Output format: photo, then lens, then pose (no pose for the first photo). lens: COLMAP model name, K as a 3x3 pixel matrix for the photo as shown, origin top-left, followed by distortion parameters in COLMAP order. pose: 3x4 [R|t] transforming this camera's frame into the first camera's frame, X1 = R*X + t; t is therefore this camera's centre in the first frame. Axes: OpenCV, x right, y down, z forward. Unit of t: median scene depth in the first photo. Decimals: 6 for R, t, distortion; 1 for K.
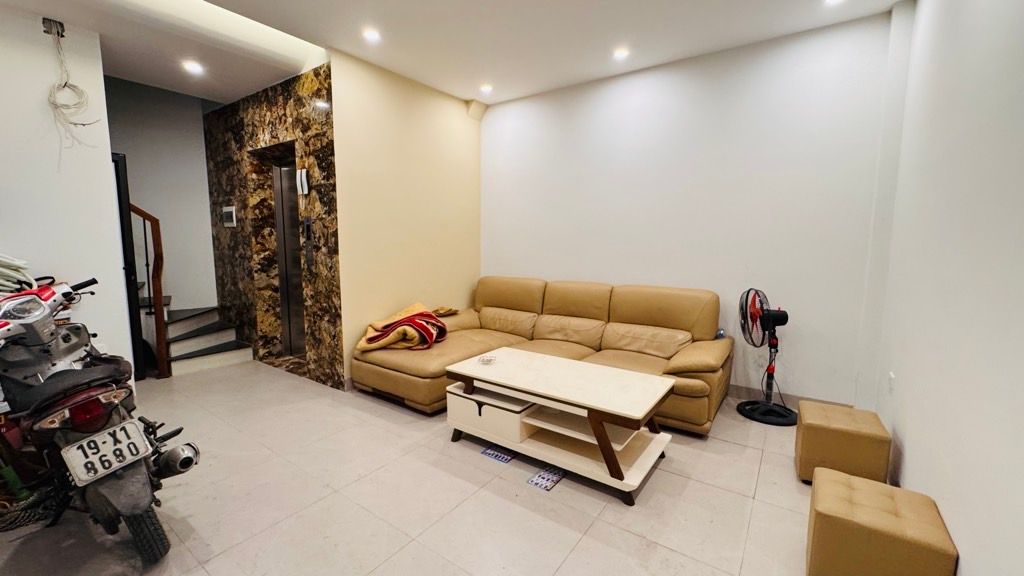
lens RADIAL K [[416.0, 0, 514.5], [0, 416.0, 288.7], [0, 0, 1]] dist [-0.003230, 0.000046]
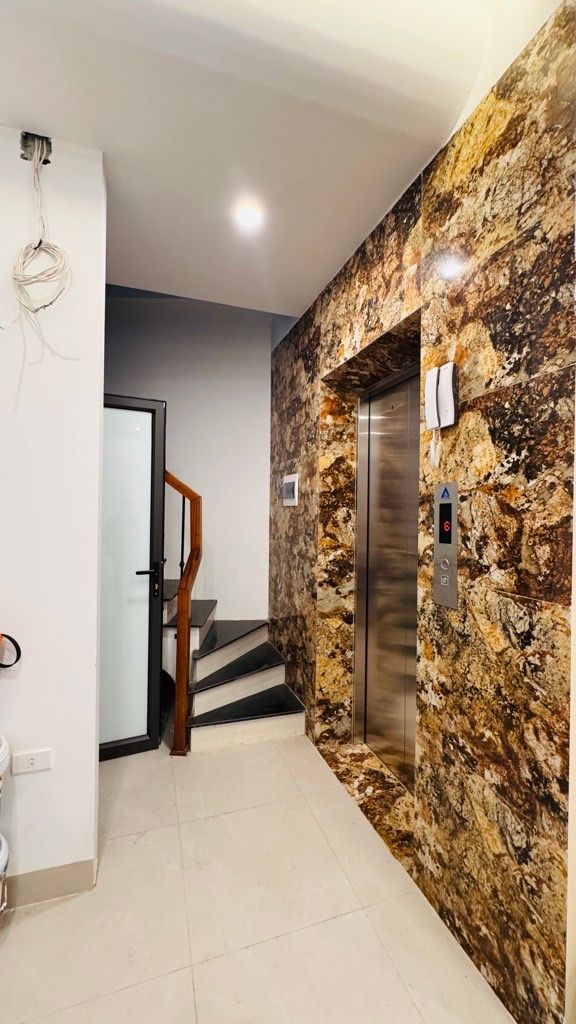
lens RADIAL K [[416.0, 0, 289.5], [0, 416.0, 512.0], [0, 0, 1]] dist [-0.003230, 0.000046]
pose [[0.813722, 0.007011, -0.581212, -0.369341], [-0.076220, 0.992580, -0.094739, -0.093202], [0.576235, 0.121391, 0.808219, 0.570244]]
